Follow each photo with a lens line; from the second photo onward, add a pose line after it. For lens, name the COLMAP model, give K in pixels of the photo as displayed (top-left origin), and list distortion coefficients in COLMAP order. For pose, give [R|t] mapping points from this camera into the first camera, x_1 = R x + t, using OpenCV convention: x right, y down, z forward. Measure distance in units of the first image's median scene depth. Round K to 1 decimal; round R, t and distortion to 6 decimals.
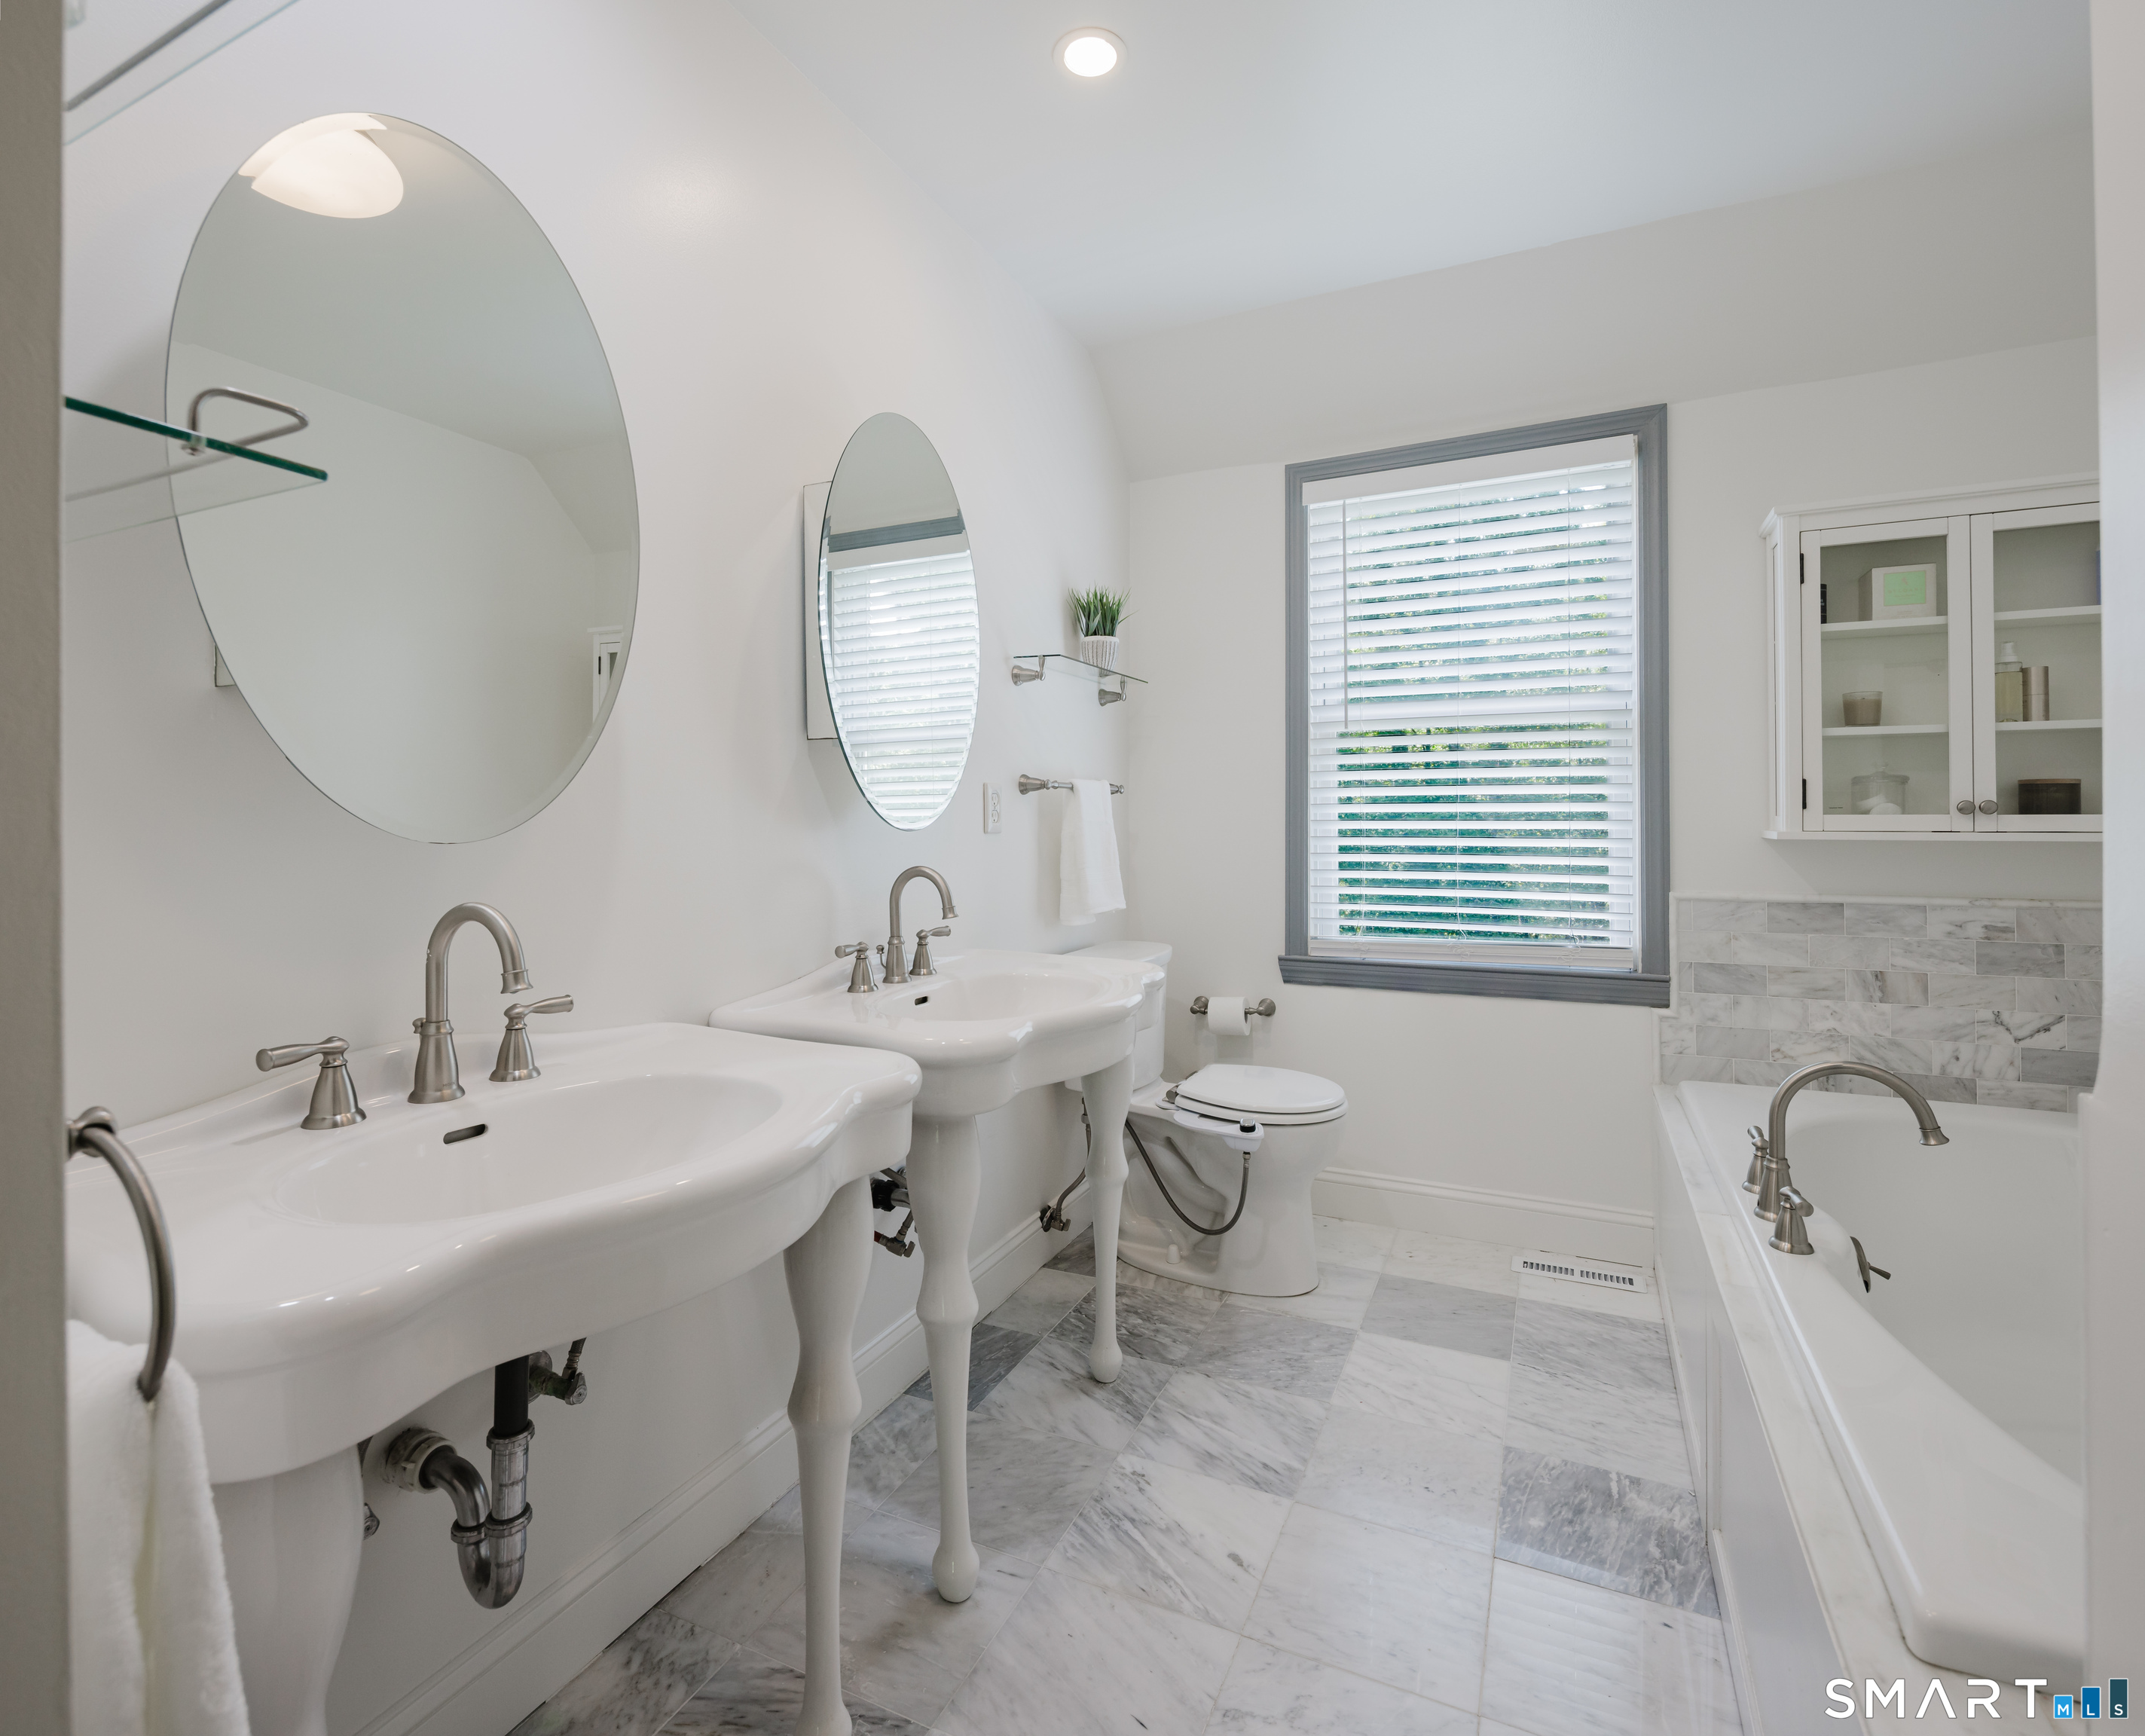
lens RADIAL K [[1019.9, 0, 1070.9], [0, 1019.9, 814.8], [0, 0, 1]] dist [-0.000145, -0.000047]
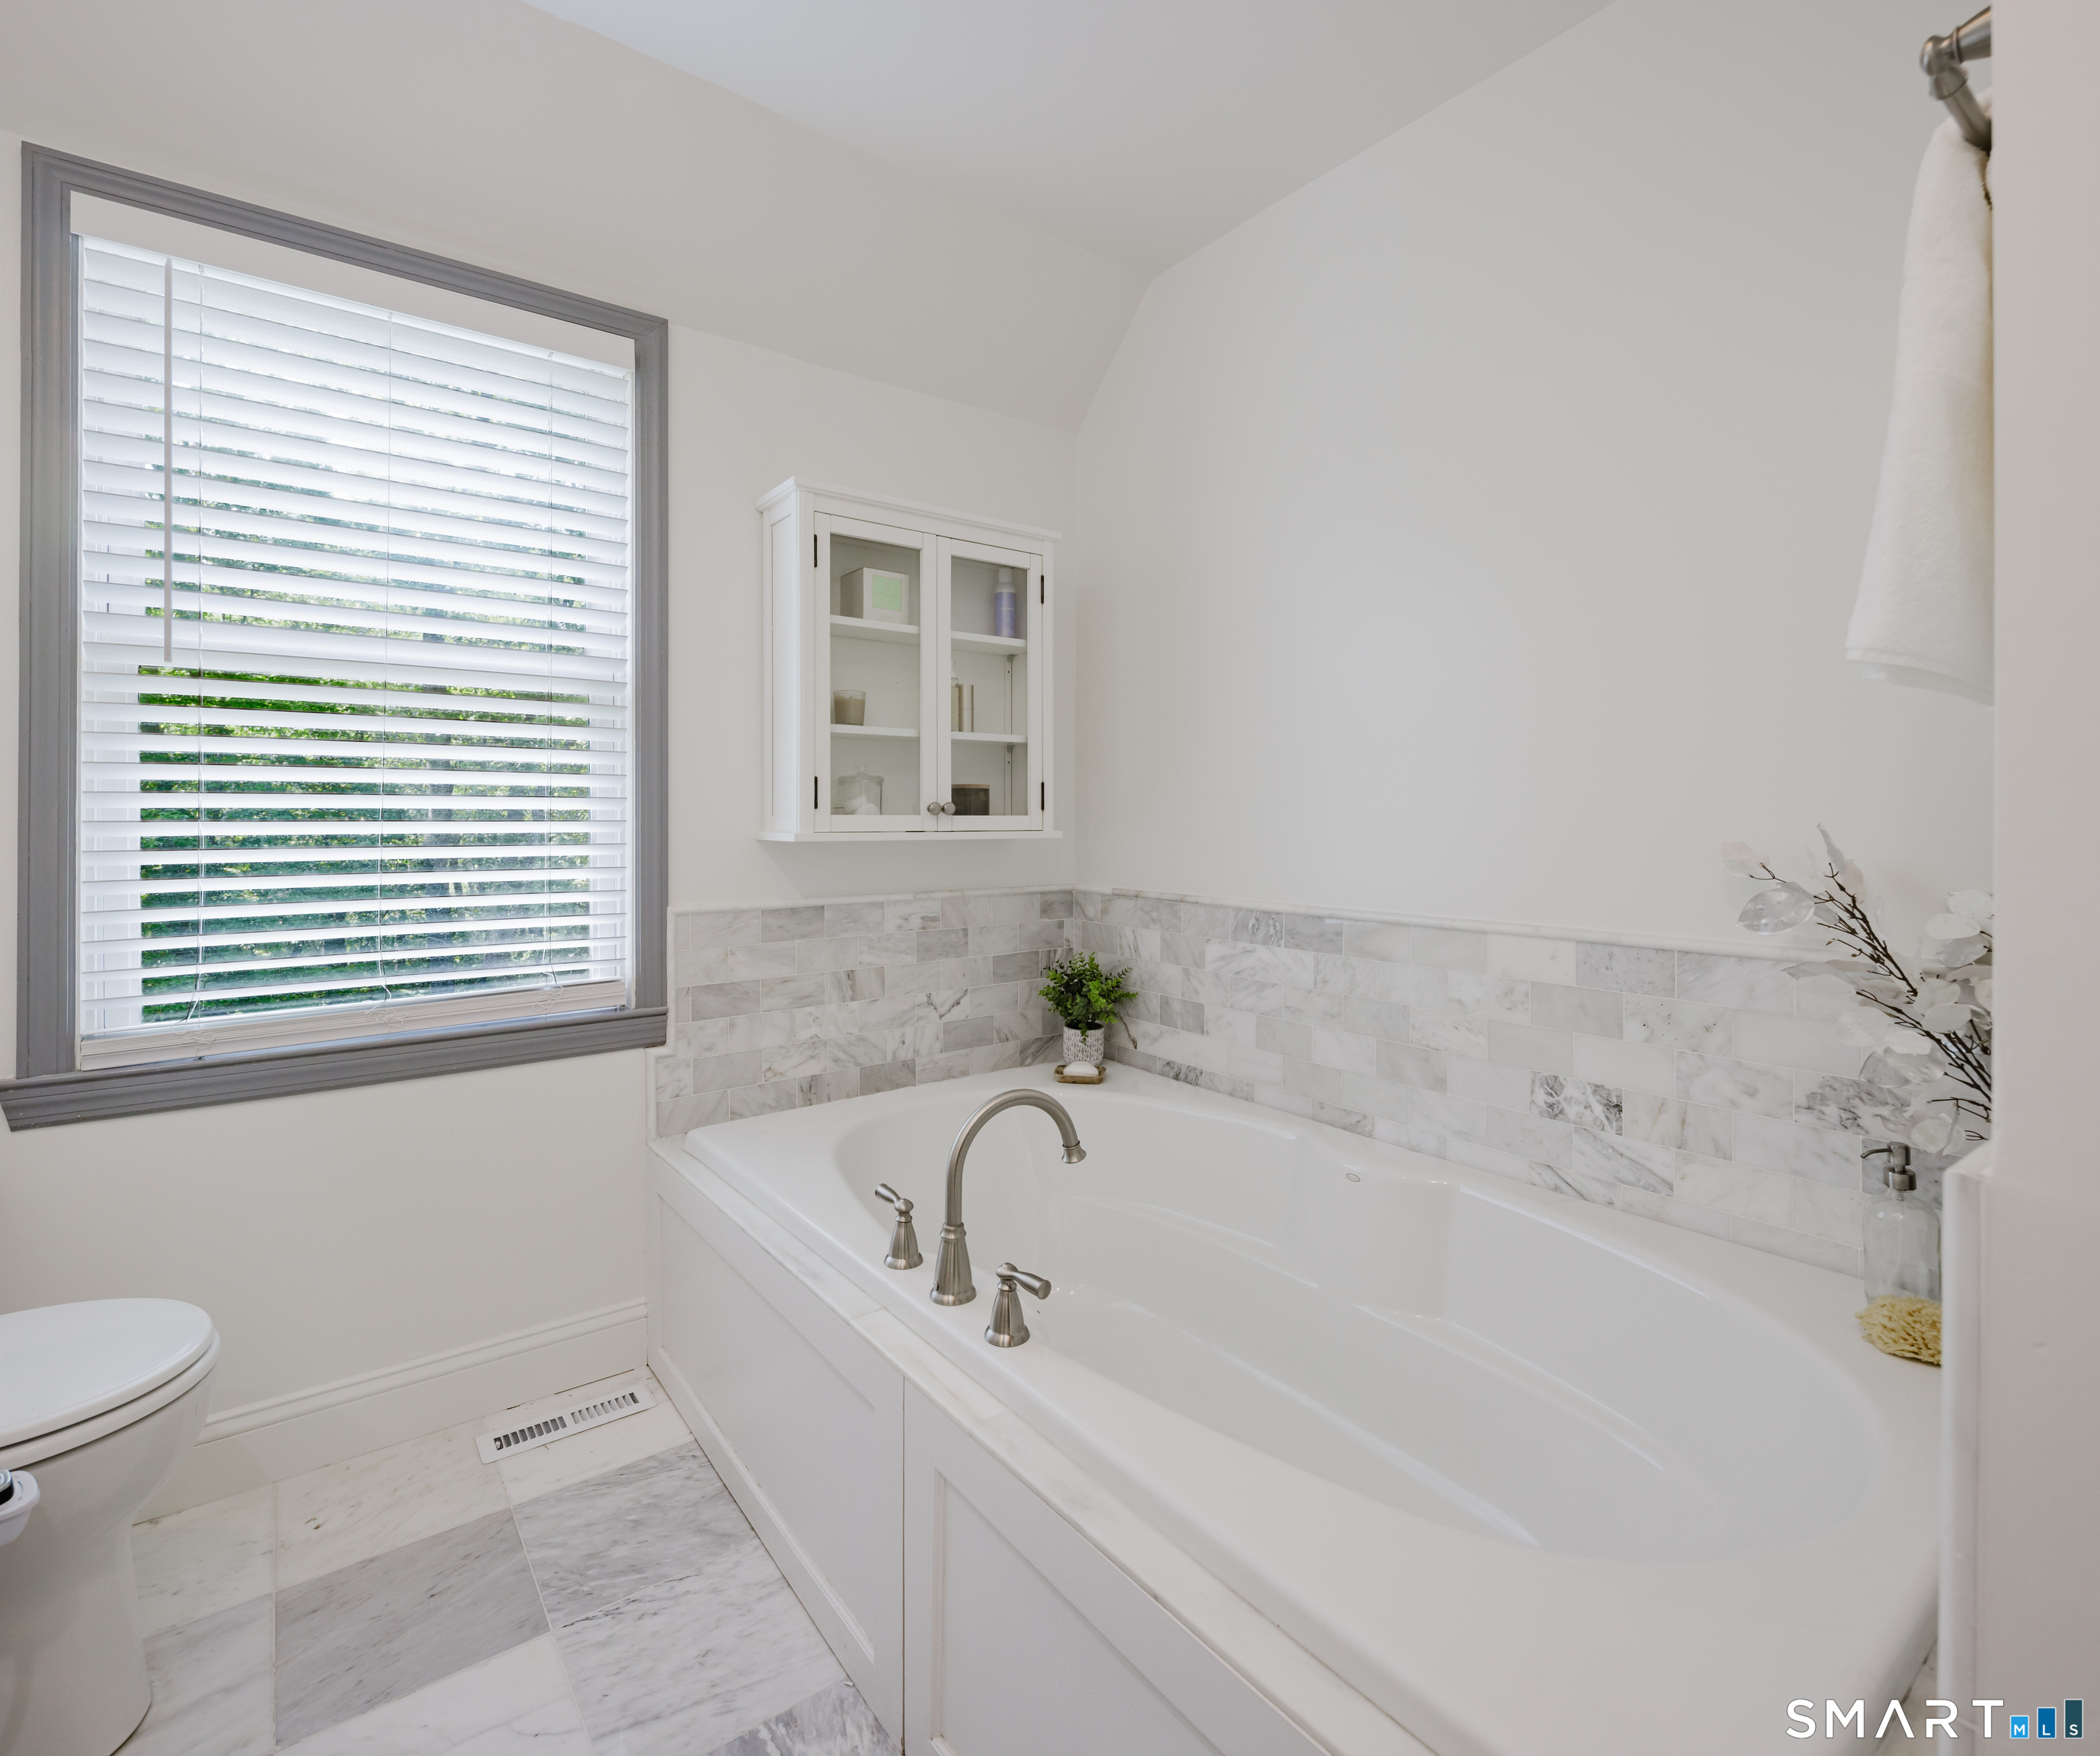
lens RADIAL K [[1019.3, 0, 1050.3], [0, 1019.3, 819.0], [0, 0, 1]] dist [0.004742, -0.004406]
pose [[0.459727, 0.000836, 0.888060, -0.011953], [-0.003921, 0.999992, 0.001089, 0.001907], [-0.888052, -0.003983, 0.459726, 0.359406]]
